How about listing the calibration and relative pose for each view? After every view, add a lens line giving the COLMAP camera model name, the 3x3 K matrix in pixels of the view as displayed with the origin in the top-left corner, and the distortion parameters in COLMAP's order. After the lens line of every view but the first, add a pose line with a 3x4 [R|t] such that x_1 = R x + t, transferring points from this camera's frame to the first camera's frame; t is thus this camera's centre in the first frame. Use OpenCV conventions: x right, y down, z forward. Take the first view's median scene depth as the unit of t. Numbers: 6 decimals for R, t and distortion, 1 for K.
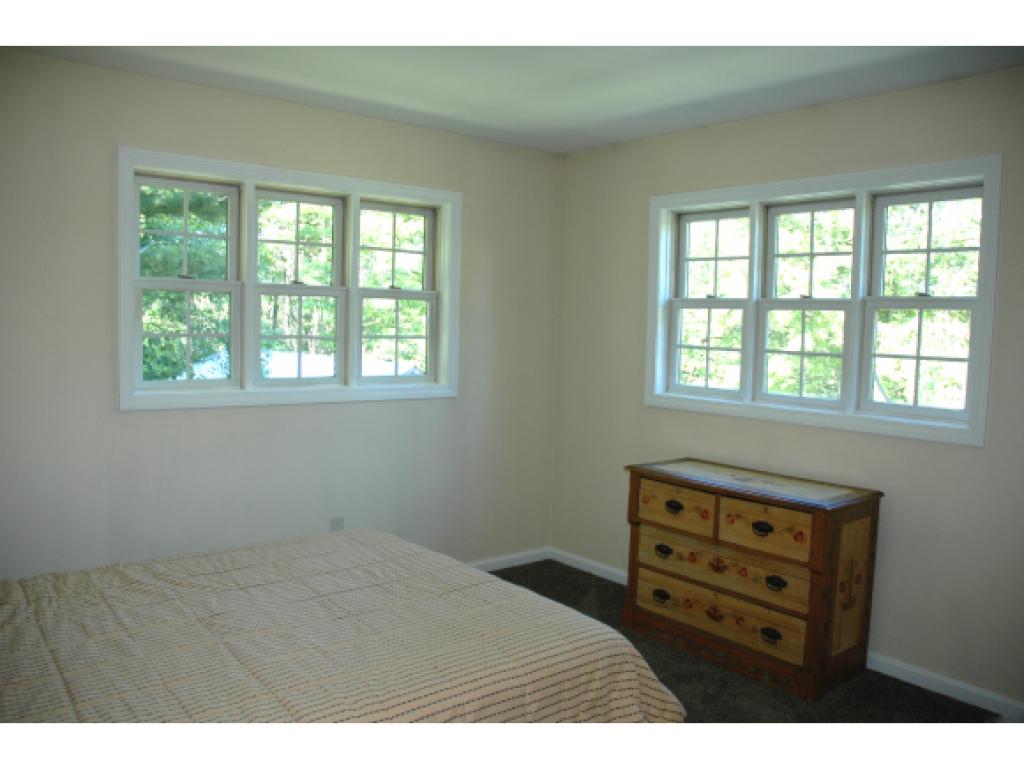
lens RADIAL K [[835.5, 0, 512.0], [0, 835.5, 384.5], [0, 0, 1]] dist [0.001869, 0.004172]
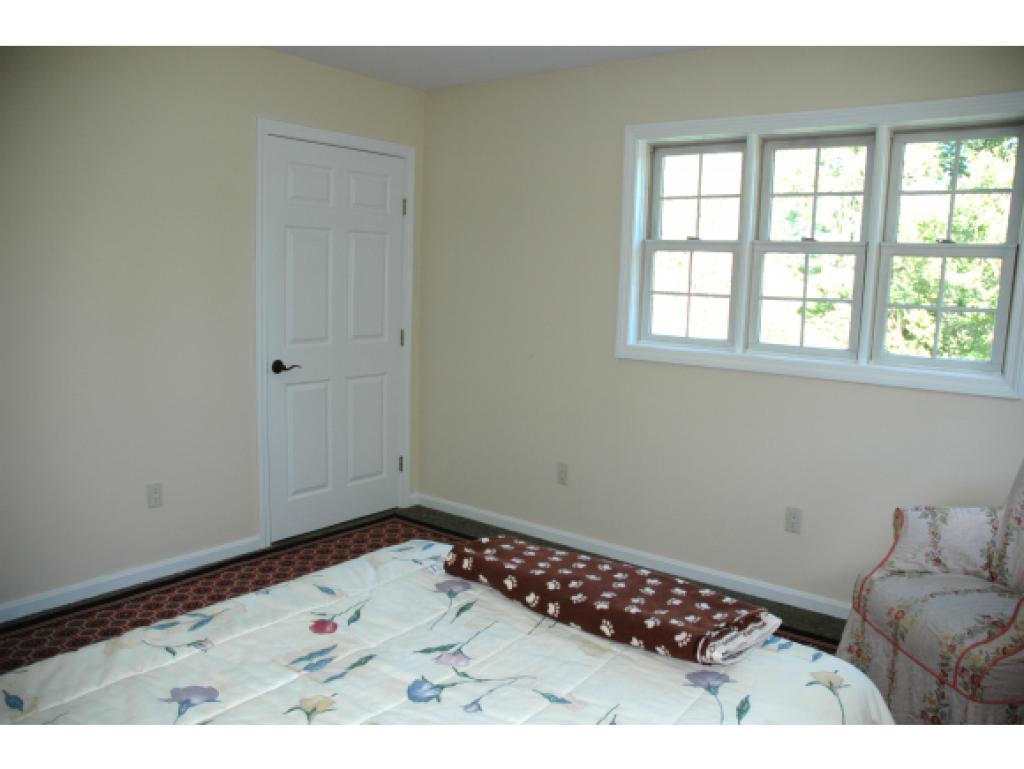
lens RADIAL K [[800.5, 0, 513.9], [0, 800.5, 356.7], [0, 0, 1]] dist [-0.003715, -0.004102]
pose [[0.972372, -0.026420, 0.231939, -0.159399], [0.016015, 0.998784, 0.046629, -0.019307], [-0.232889, -0.041627, 0.971612, 0.184747]]
